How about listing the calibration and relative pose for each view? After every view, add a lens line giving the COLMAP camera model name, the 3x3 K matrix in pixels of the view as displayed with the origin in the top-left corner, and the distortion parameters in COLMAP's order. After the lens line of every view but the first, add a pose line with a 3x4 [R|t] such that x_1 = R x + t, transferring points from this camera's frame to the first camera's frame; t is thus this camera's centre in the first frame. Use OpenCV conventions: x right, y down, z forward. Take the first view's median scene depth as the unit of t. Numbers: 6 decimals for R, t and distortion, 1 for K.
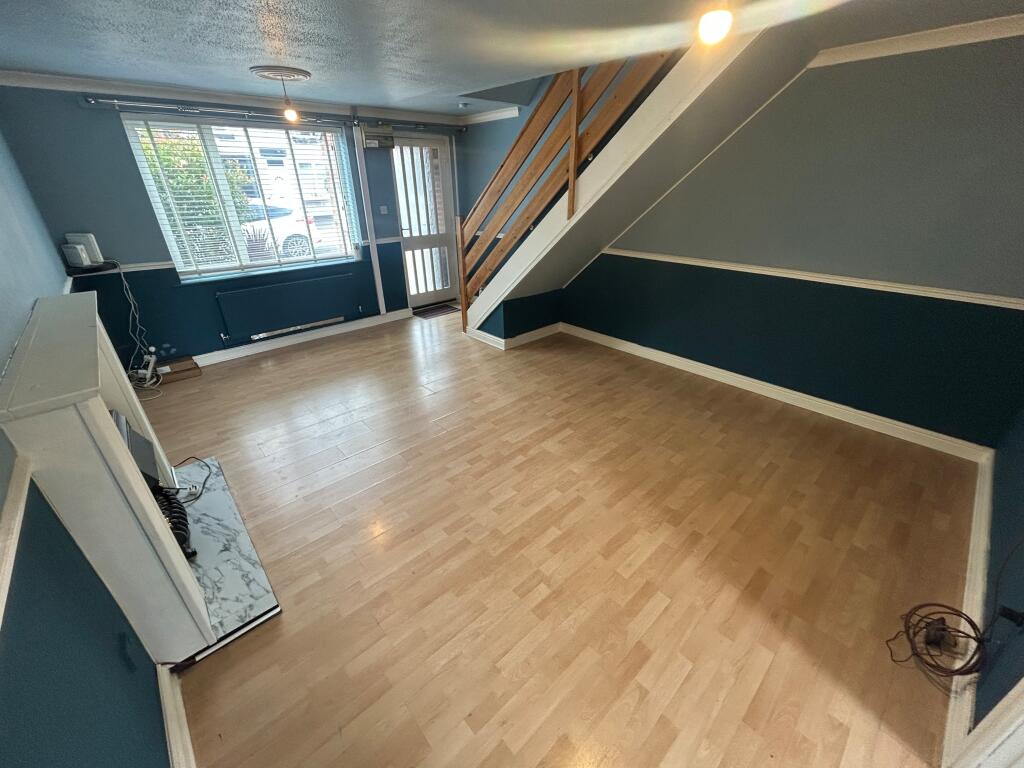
lens RADIAL K [[412.7, 0, 514.4], [0, 412.7, 381.9], [0, 0, 1]] dist [0.002668, 0.001092]
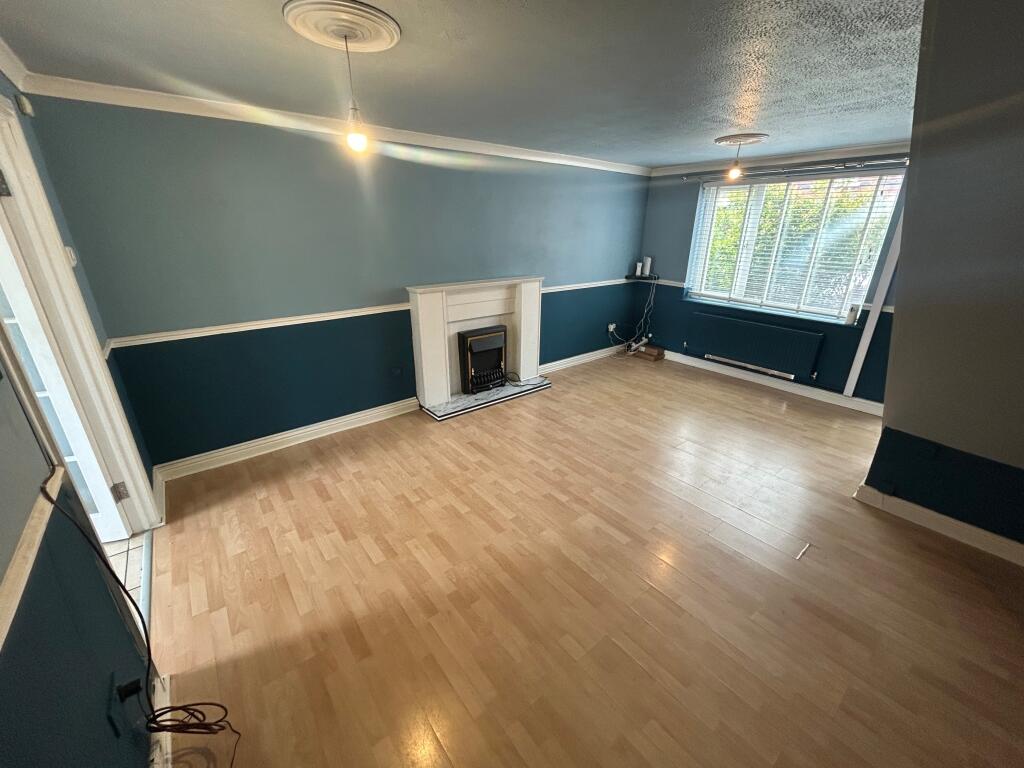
lens RADIAL K [[412.7, 0, 514.5], [0, 412.7, 385.9], [0, 0, 1]] dist [0.002668, 0.001092]
pose [[-0.060843, 0.371938, -0.926262, 0.844593], [-0.449585, 0.818305, 0.358120, -0.339929], [0.891163, 0.438222, 0.117430, 0.654924]]
